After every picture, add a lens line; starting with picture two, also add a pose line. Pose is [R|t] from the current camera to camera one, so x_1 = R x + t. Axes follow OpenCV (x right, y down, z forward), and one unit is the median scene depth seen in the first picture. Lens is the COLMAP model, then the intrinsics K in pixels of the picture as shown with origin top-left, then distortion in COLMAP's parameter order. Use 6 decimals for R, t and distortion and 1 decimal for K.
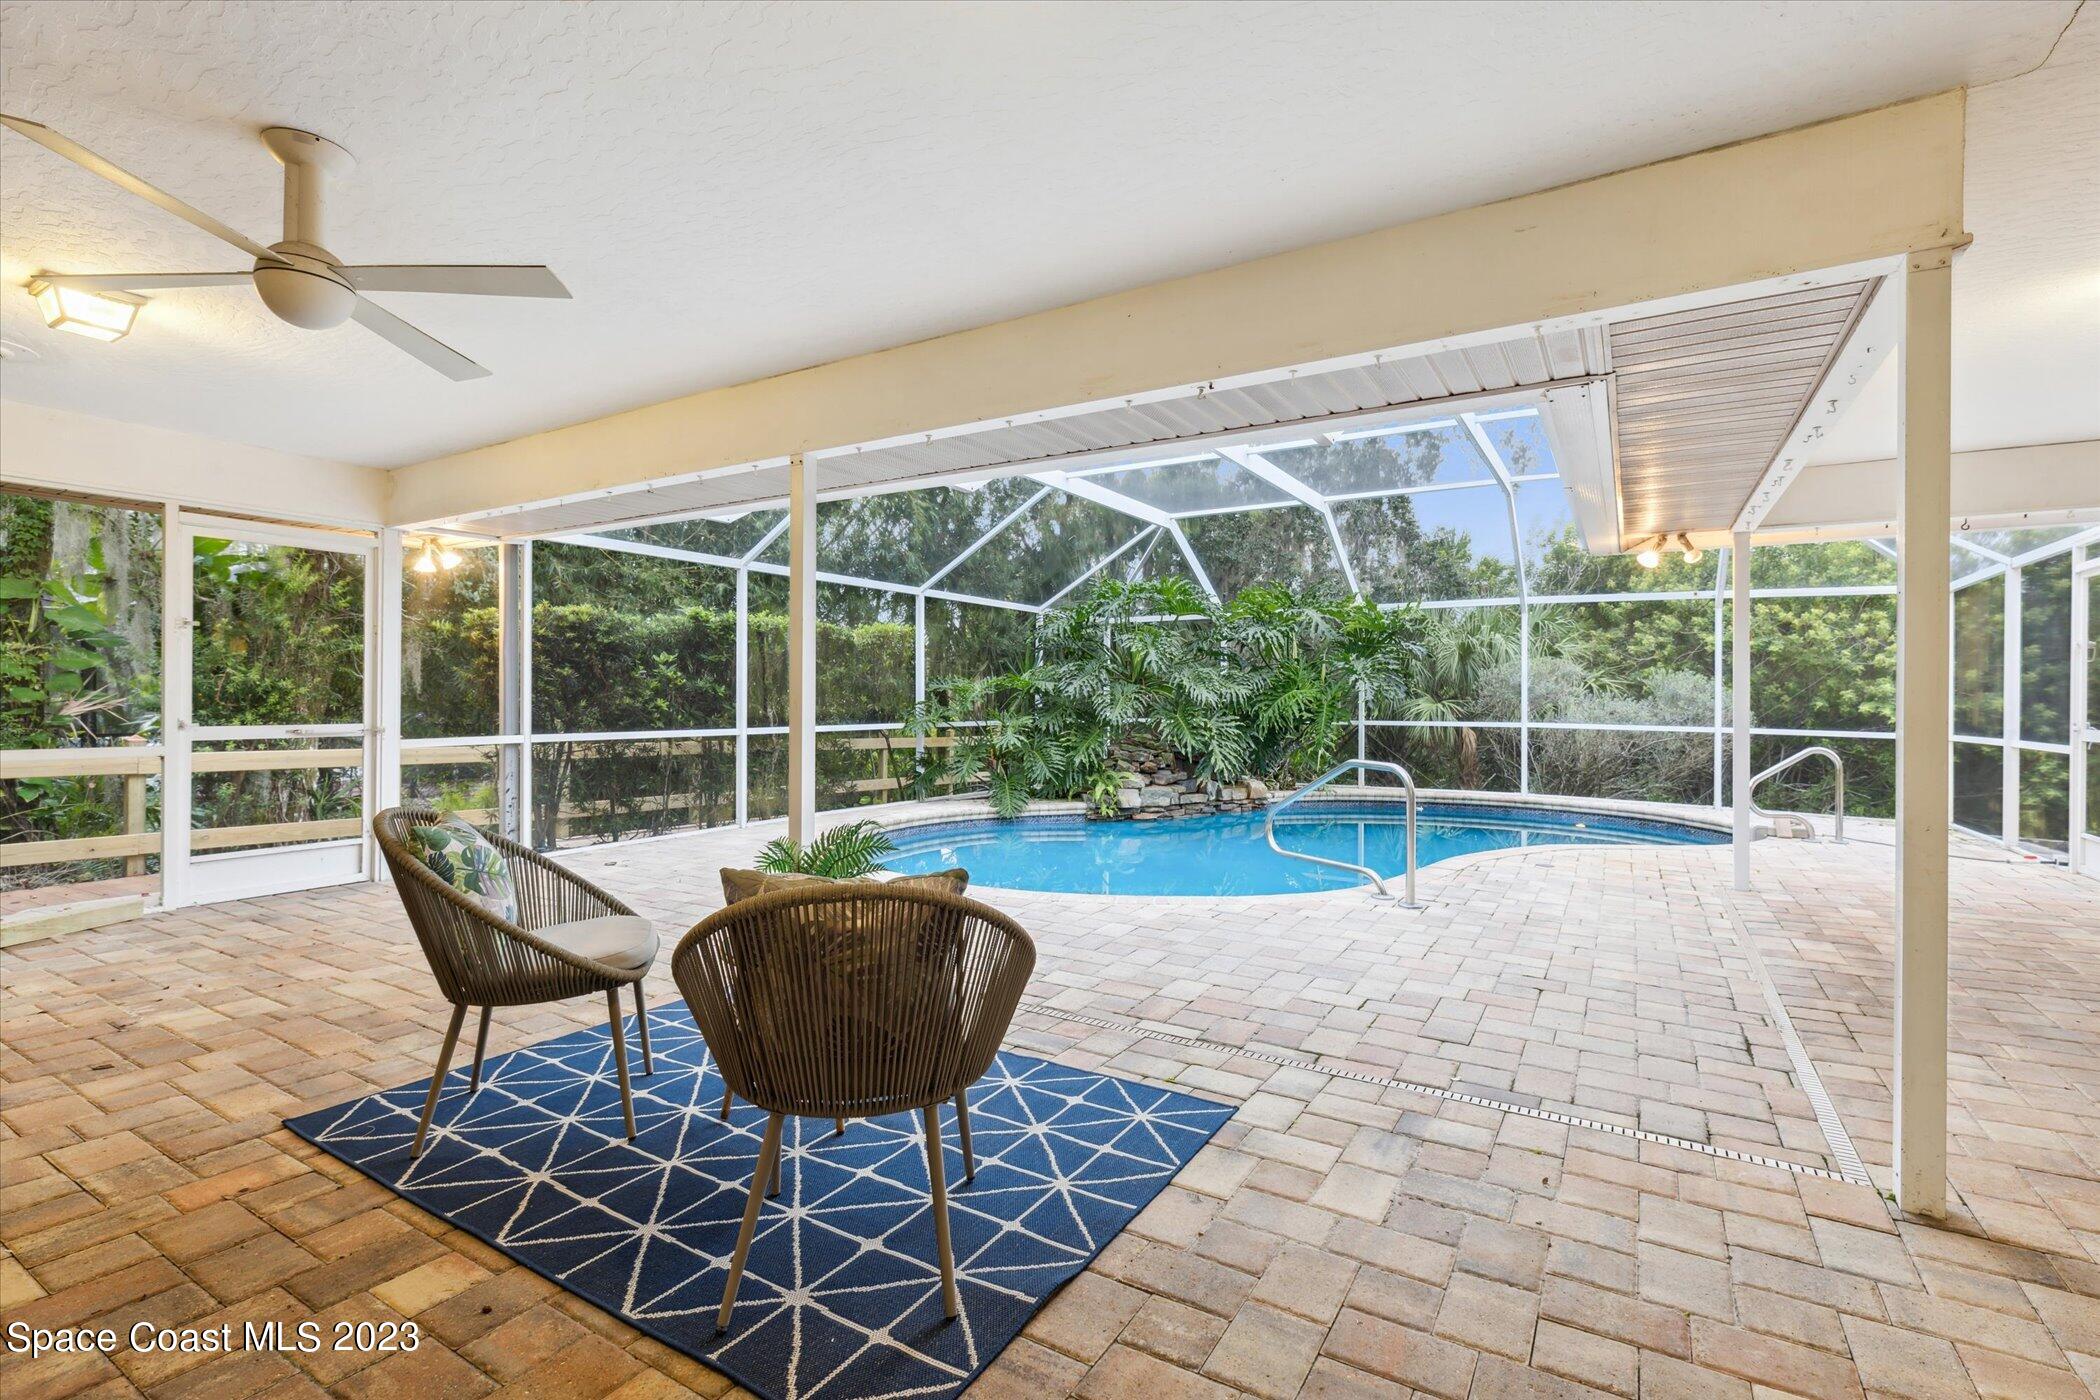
lens RADIAL K [[957.2, 0, 1048.8], [0, 957.2, 694.0], [0, 0, 1]] dist [0.003654, 0.000980]
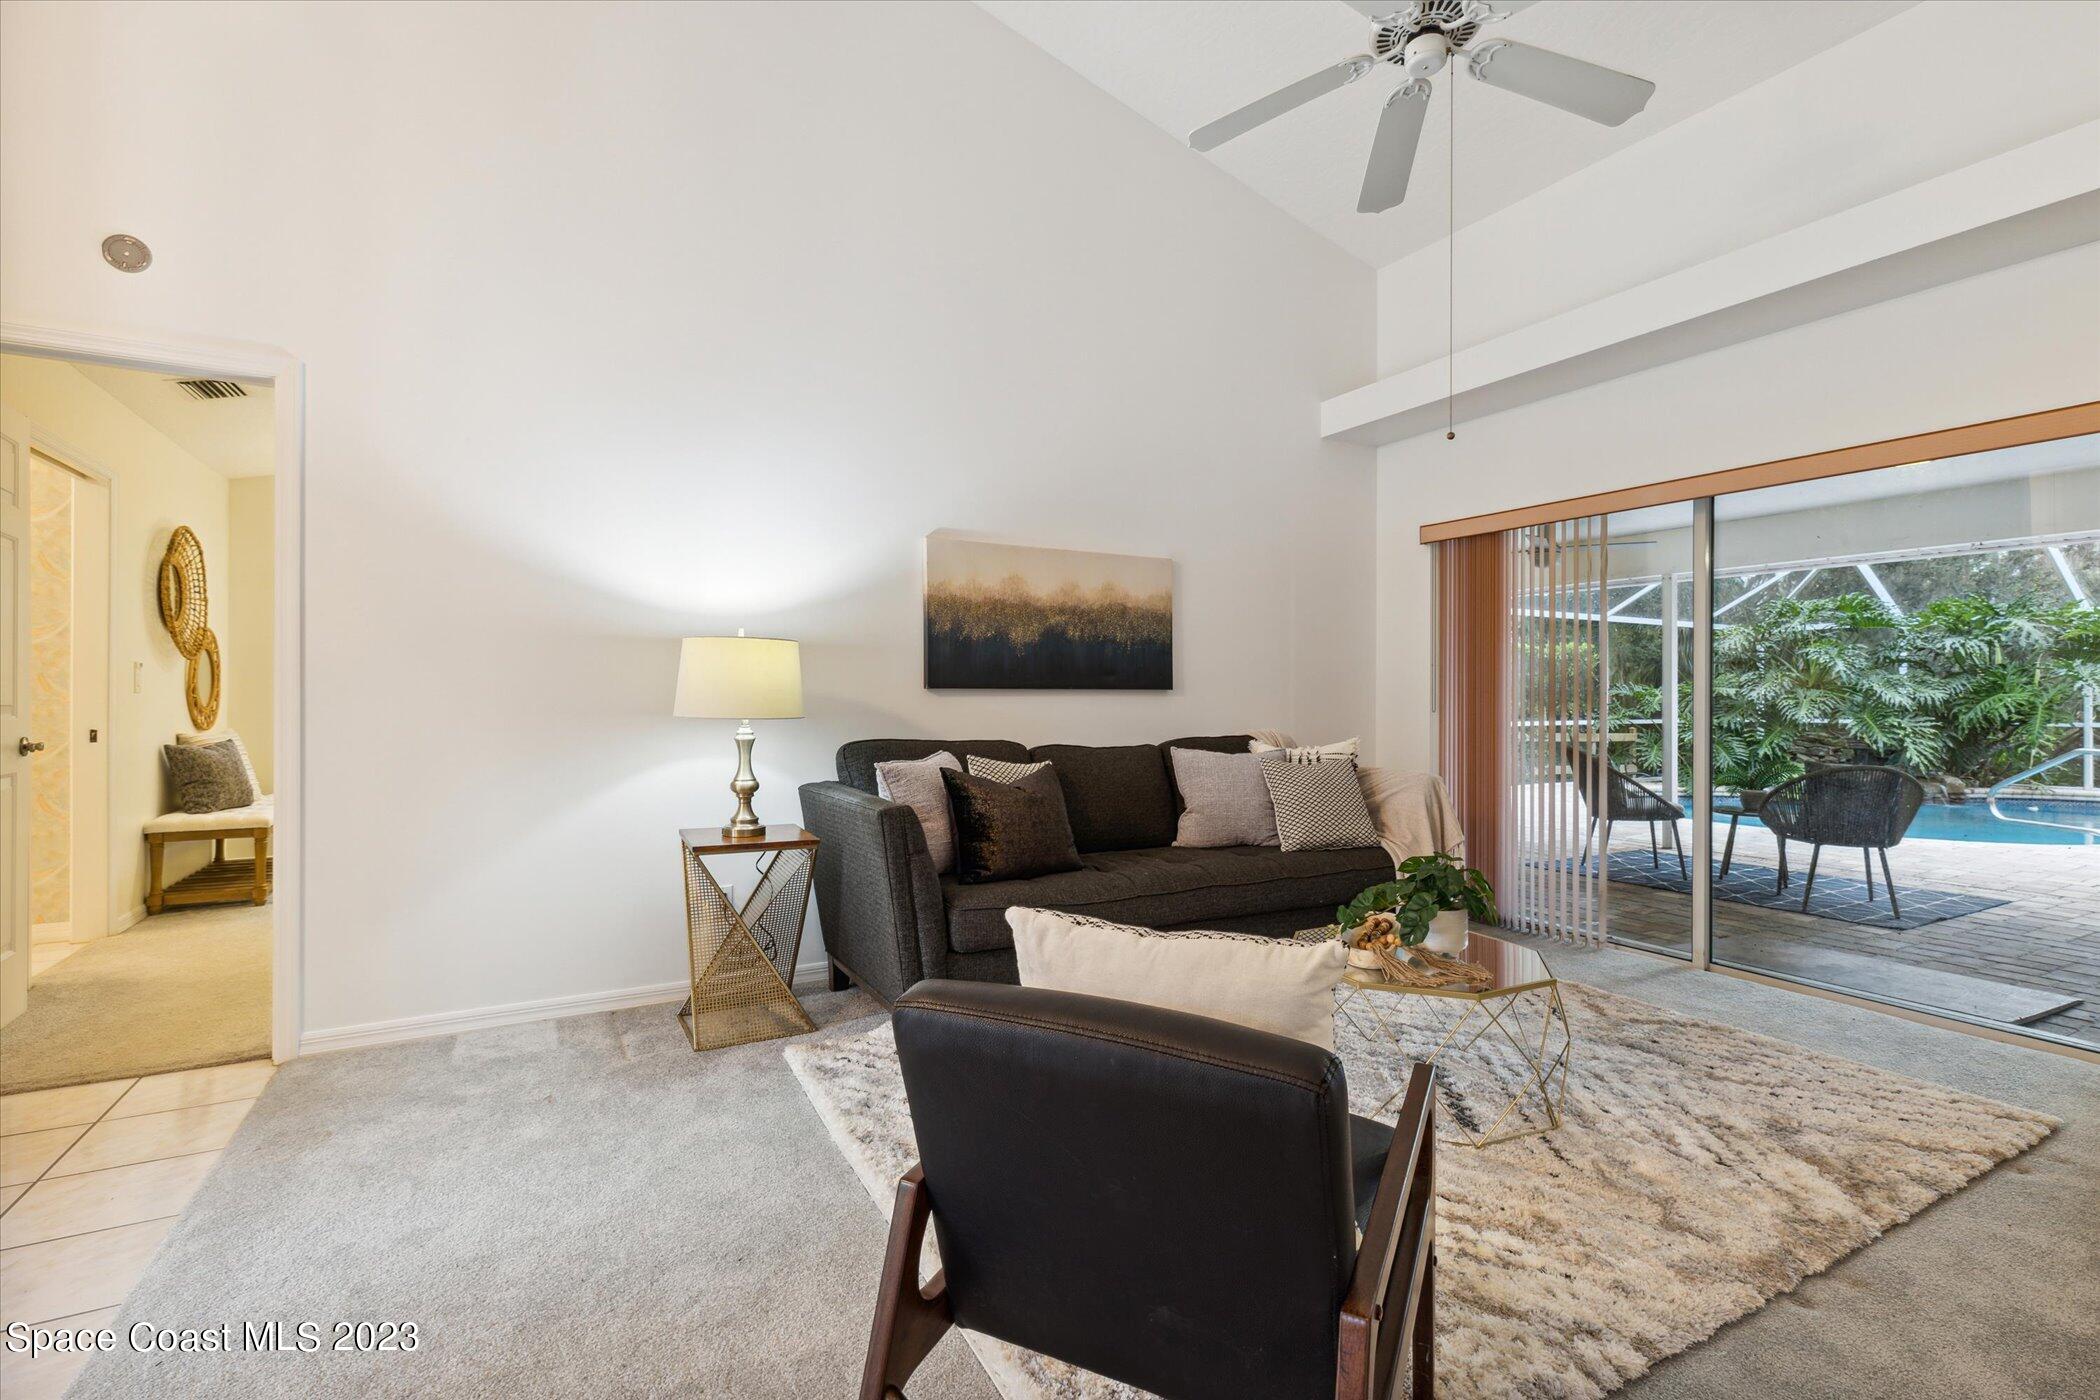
lens RADIAL K [[957.2, 0, 1051.9], [0, 957.2, 697.9], [0, 0, 1]] dist [0.003654, 0.000980]
pose [[0.876355, -0.002309, -0.481660, -0.171264], [0.002719, 0.999996, 0.000153, -0.002932], [0.481658, -0.001443, 0.876358, -0.504276]]
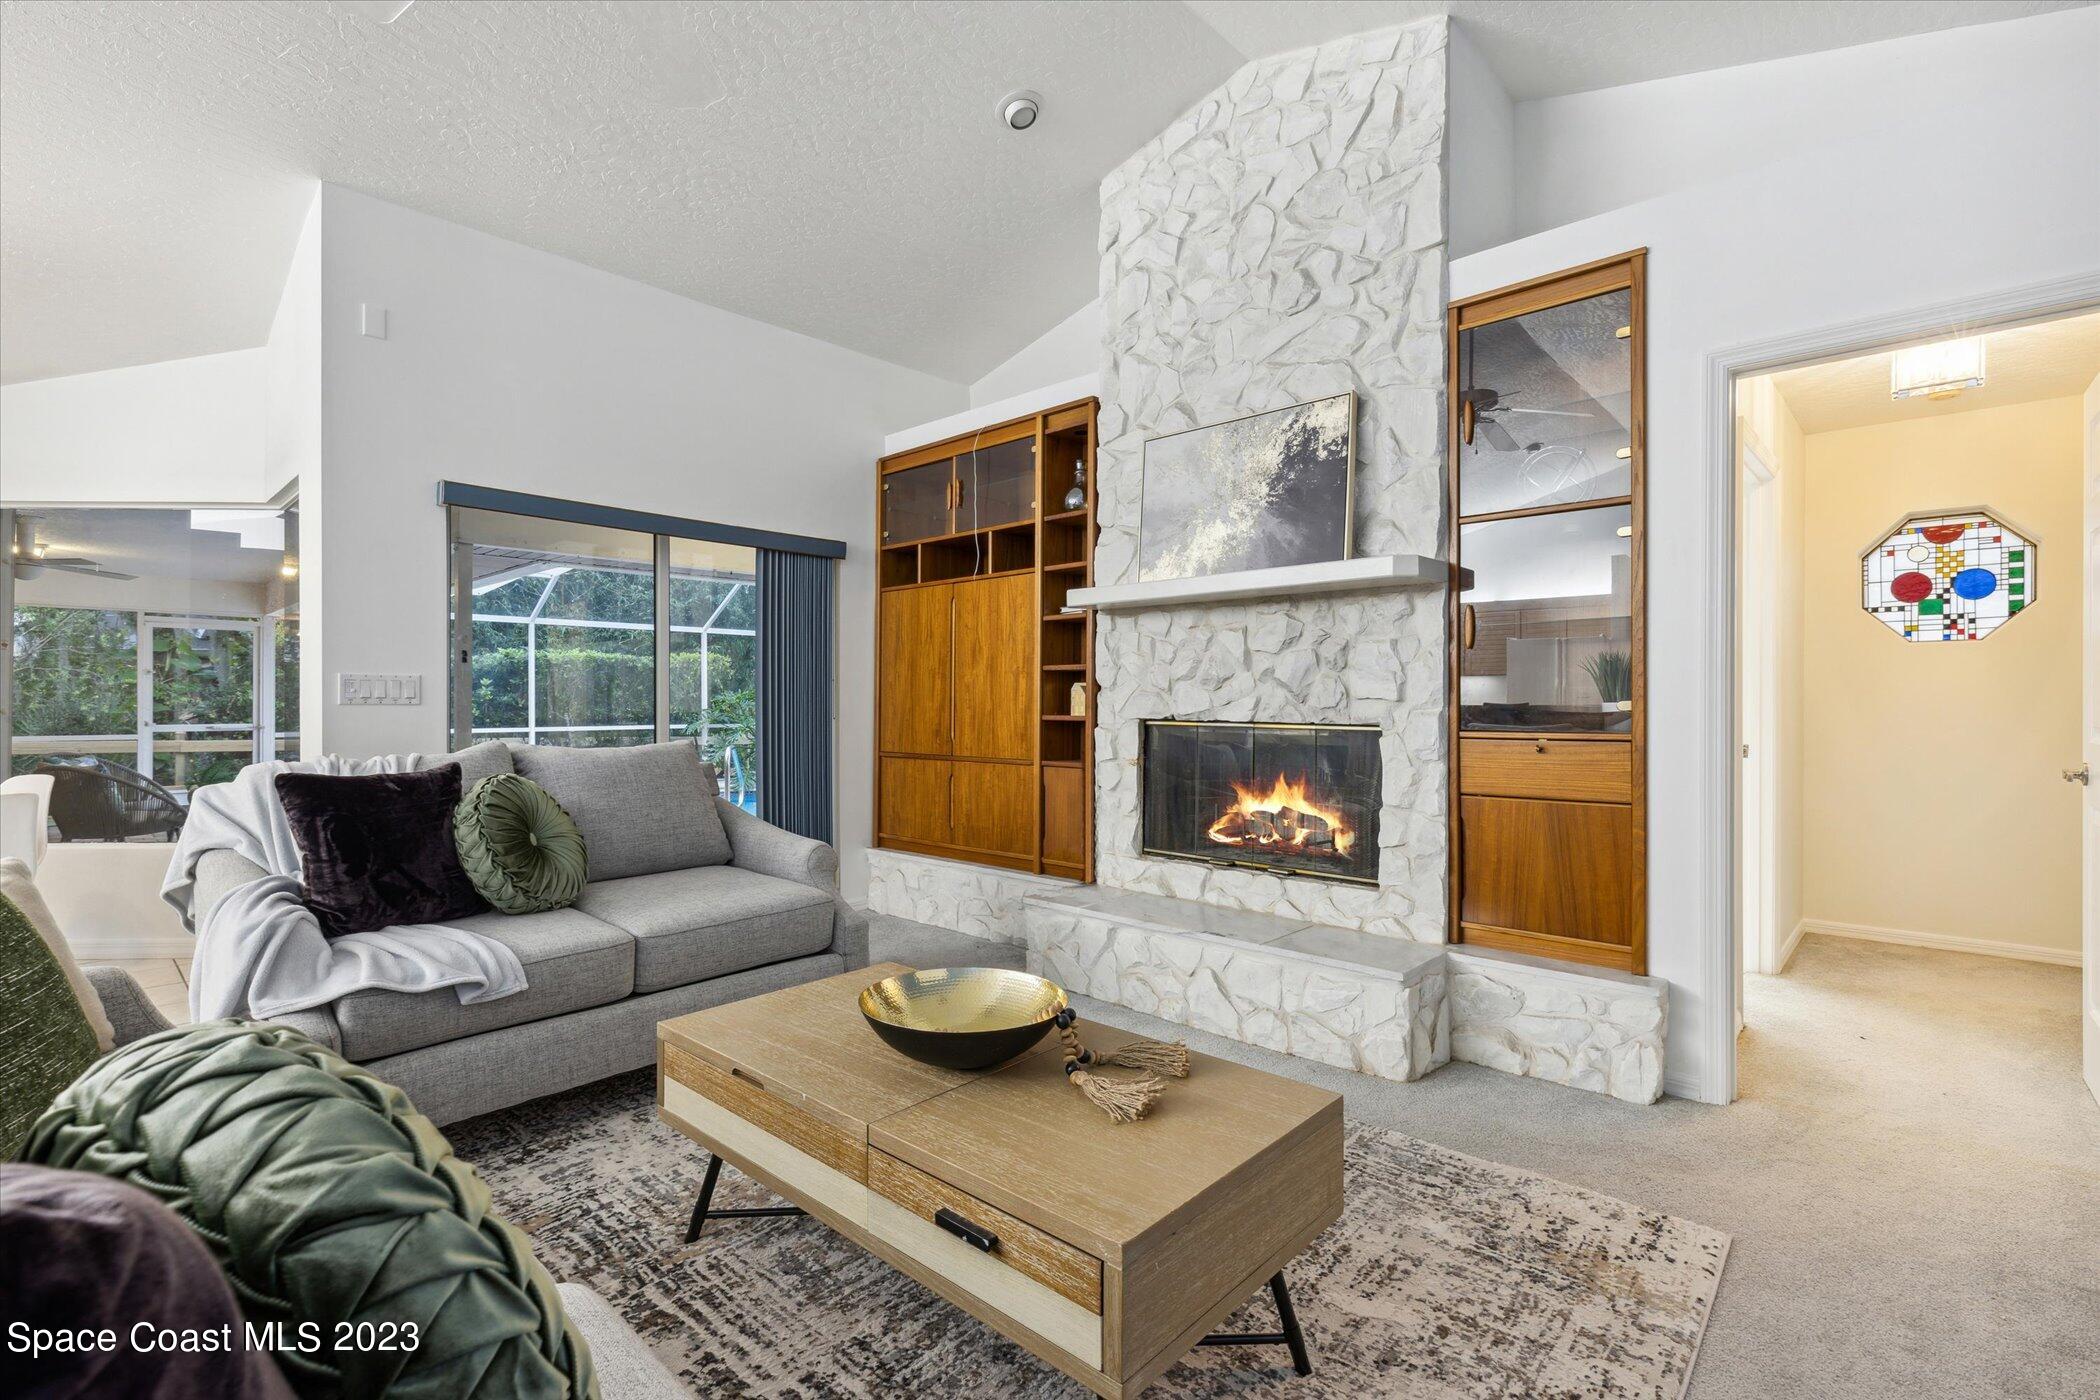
lens RADIAL K [[957.2, 0, 1038.2], [0, 957.2, 700.6], [0, 0, 1]] dist [0.003654, 0.000980]
pose [[0.982253, -0.003302, -0.187533, 0.644731], [0.004212, 0.999981, 0.004454, -0.009217], [0.187514, -0.005165, 0.982248, -0.301209]]
